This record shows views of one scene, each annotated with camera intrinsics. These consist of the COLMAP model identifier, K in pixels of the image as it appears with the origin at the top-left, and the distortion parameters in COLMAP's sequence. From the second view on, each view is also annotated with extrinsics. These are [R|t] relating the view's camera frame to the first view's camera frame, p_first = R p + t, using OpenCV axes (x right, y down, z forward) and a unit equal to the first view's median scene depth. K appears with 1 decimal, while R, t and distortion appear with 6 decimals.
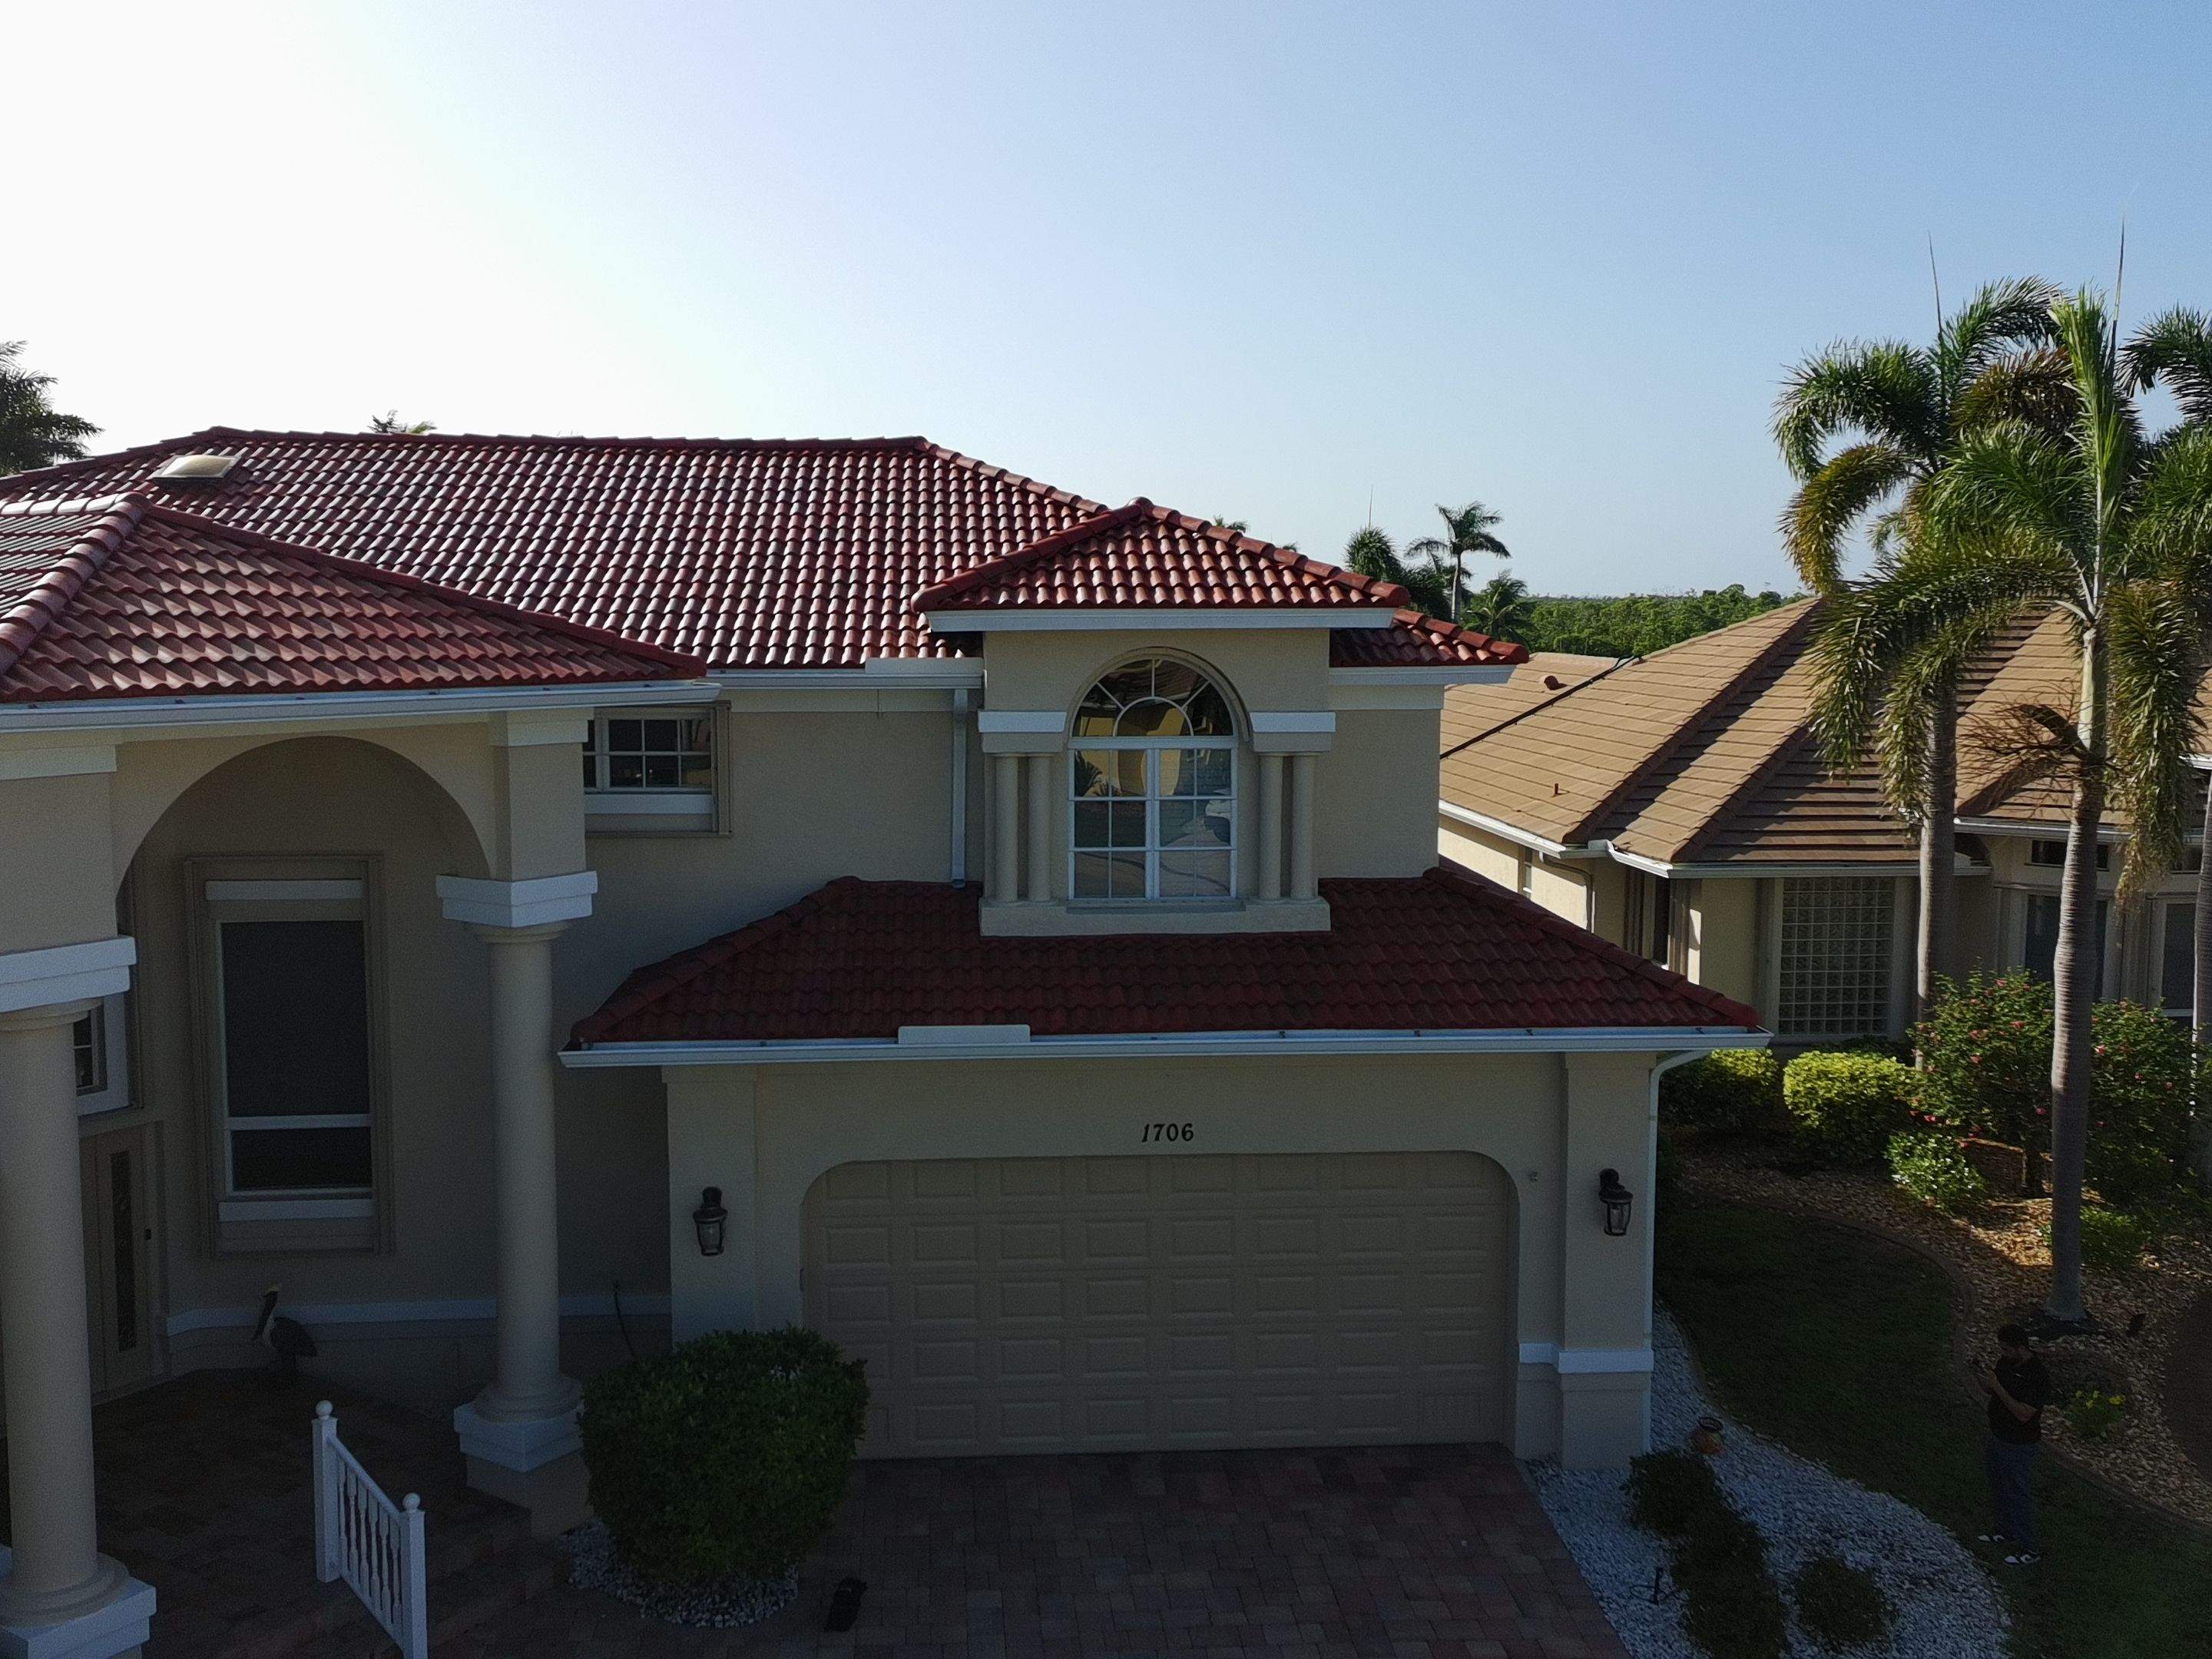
lens RADIAL K [[2015.9, 0, 1112.0], [0, 2015.9, 824.3], [0, 0, 1]] dist [0.060969, 0.003007]
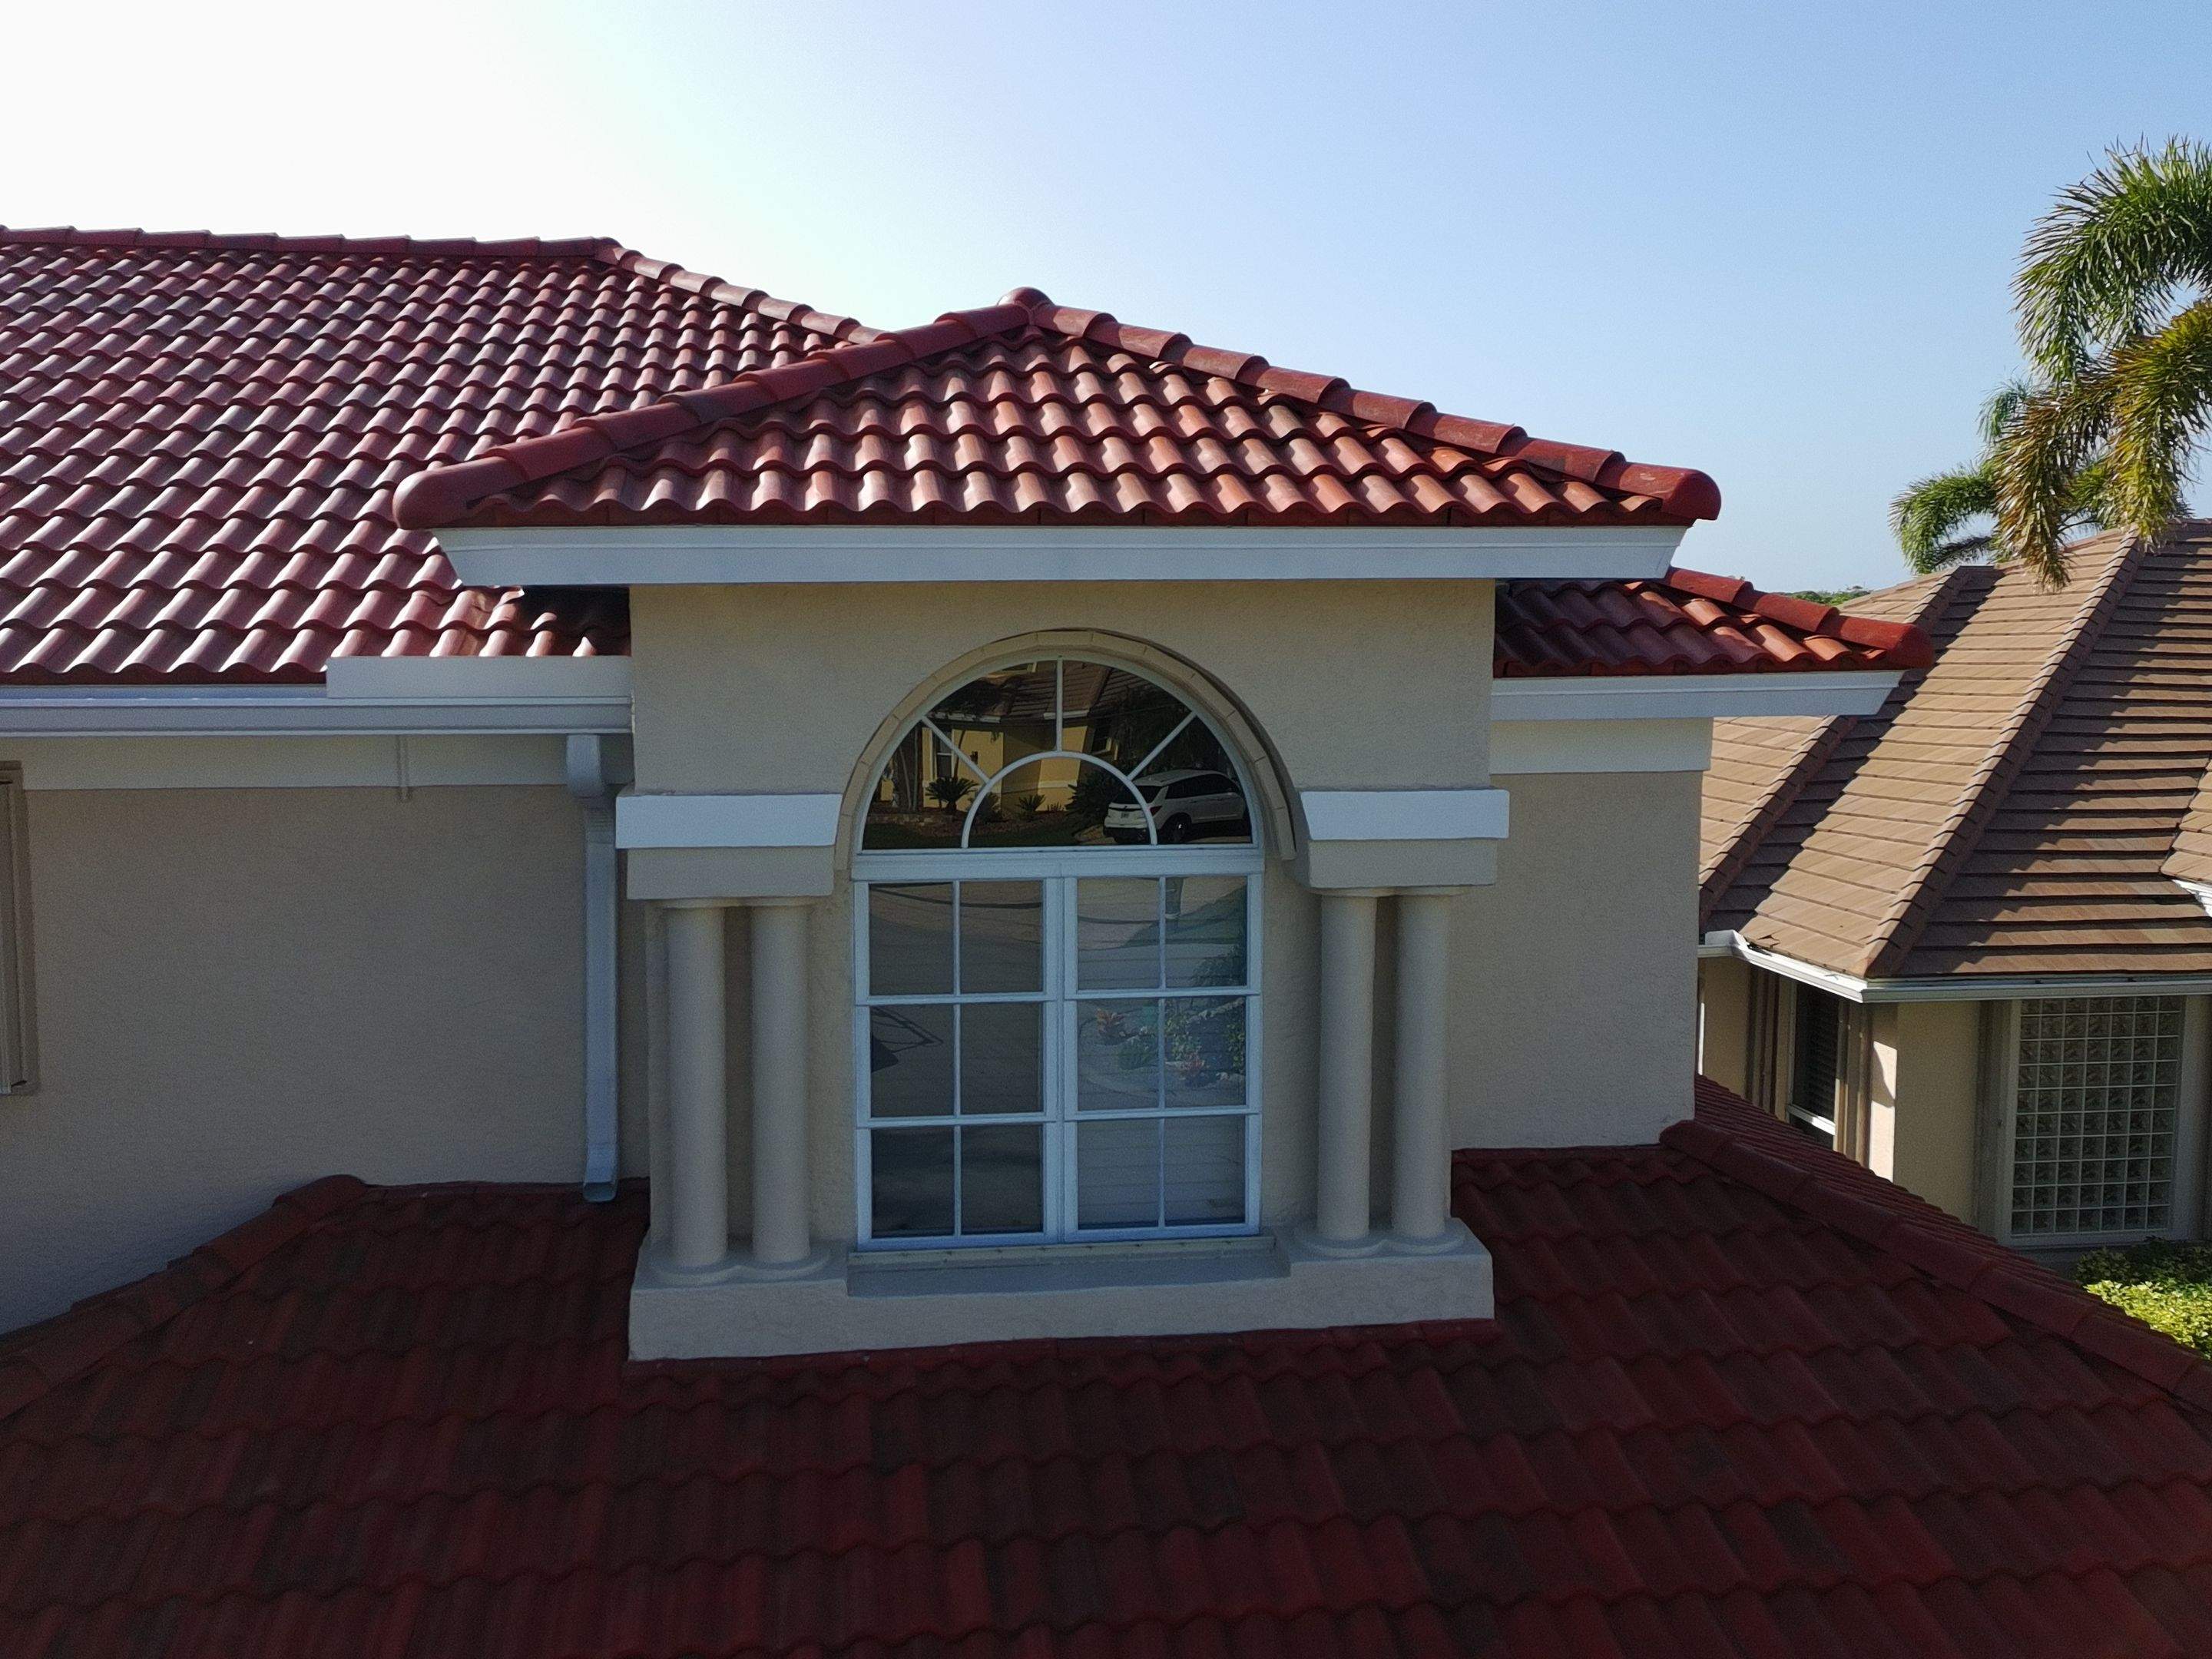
lens RADIAL K [[1960.8, 0, 1097.1], [0, 1960.8, 826.7], [0, 0, 1]] dist [0.059599, -0.006638]
pose [[0.998689, -0.006078, 0.050827, 0.007534], [0.005854, 0.999973, 0.004546, -0.049829], [-0.050853, -0.004242, 0.998697, 0.601795]]
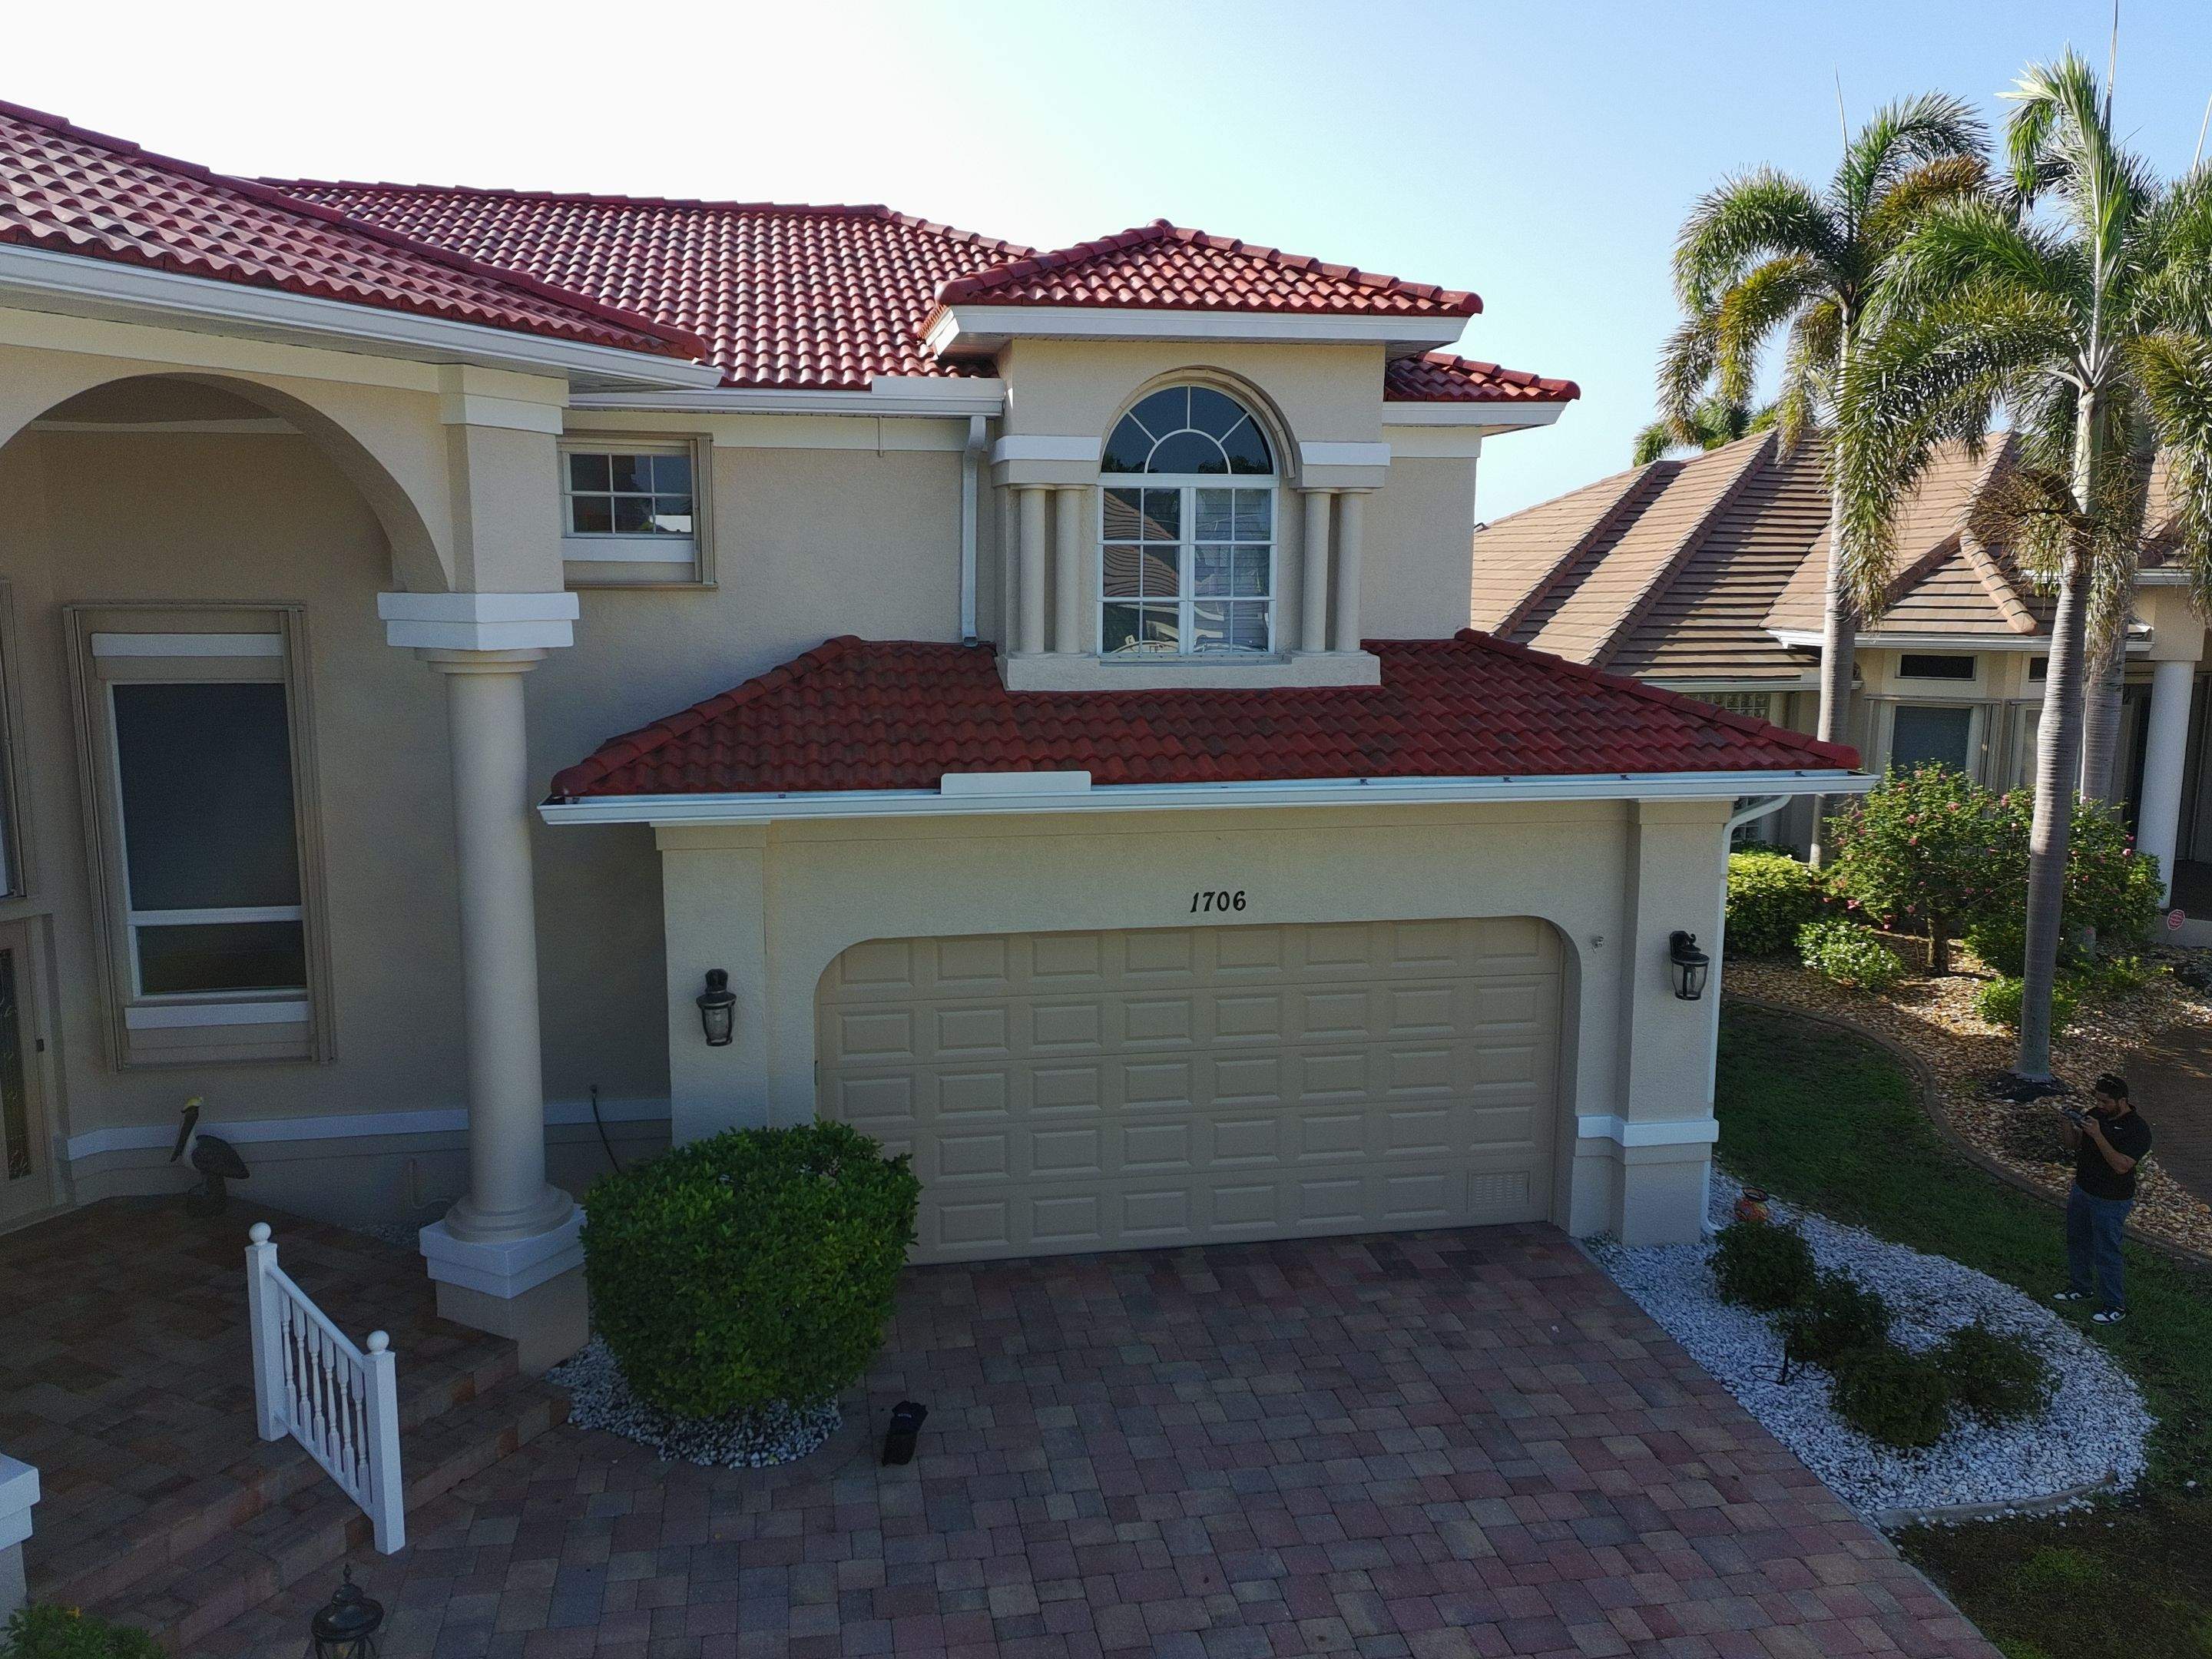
lens RADIAL K [[1625.0, 0, 1093.3], [0, 1625.0, 824.4], [0, 0, 1]] dist [0.083303, -0.071416]
pose [[0.994371, -0.014113, 0.105010, -0.102560], [0.009243, 0.998865, 0.046726, 0.080208], [-0.105550, -0.045492, 0.993373, 0.266144]]
